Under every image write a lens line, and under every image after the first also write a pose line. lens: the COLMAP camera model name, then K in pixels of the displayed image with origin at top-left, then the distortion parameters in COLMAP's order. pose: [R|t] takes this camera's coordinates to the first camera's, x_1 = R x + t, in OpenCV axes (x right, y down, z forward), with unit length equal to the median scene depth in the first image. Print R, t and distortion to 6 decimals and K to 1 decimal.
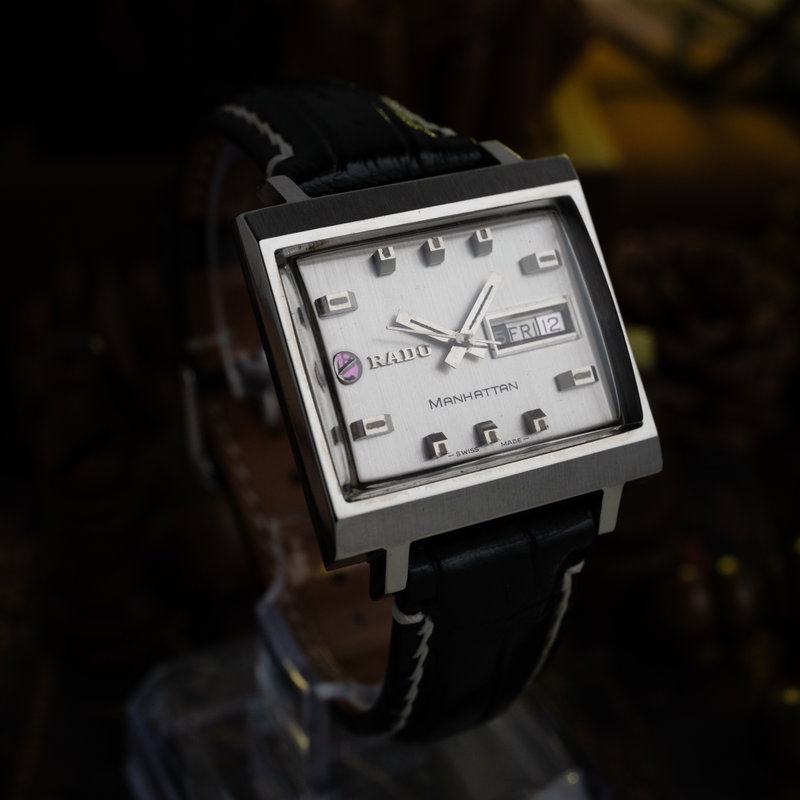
lens RADIAL K [[1567.6, 0, 400.0], [0, 1567.6, 400.0], [0, 0, 1]] dist [0.003688, -0.000481]
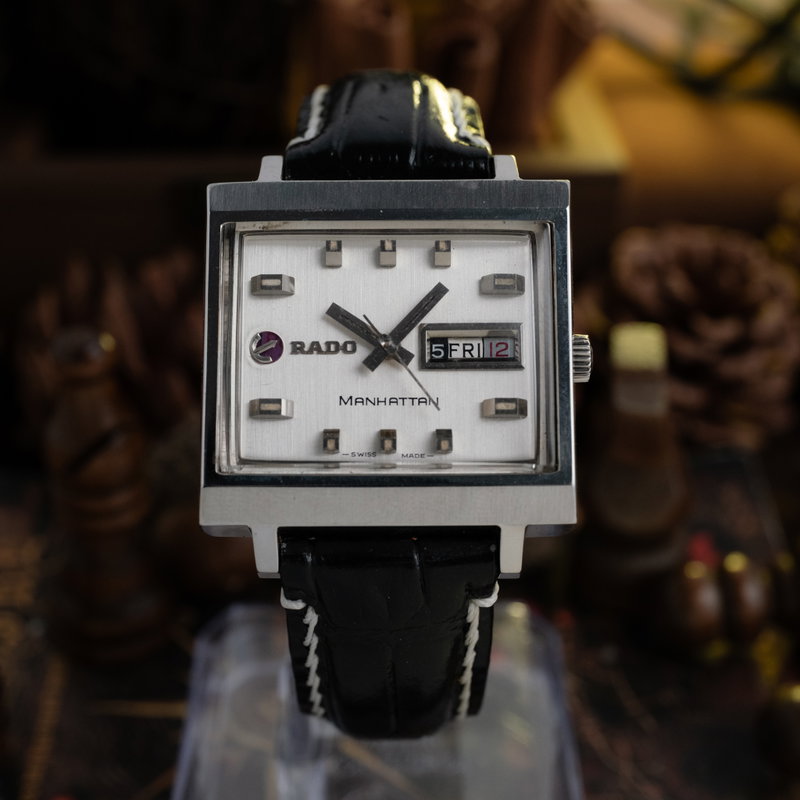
lens RADIAL K [[1567.6, 0, 400.0], [0, 1567.6, 400.0], [0, 0, 1]] dist [0.003688, -0.000481]
pose [[0.893800, 0.211234, -0.395603, 0.439334], [-0.209350, 0.976638, 0.048489, -0.052745], [0.396603, 0.039480, 0.917141, 0.091497]]
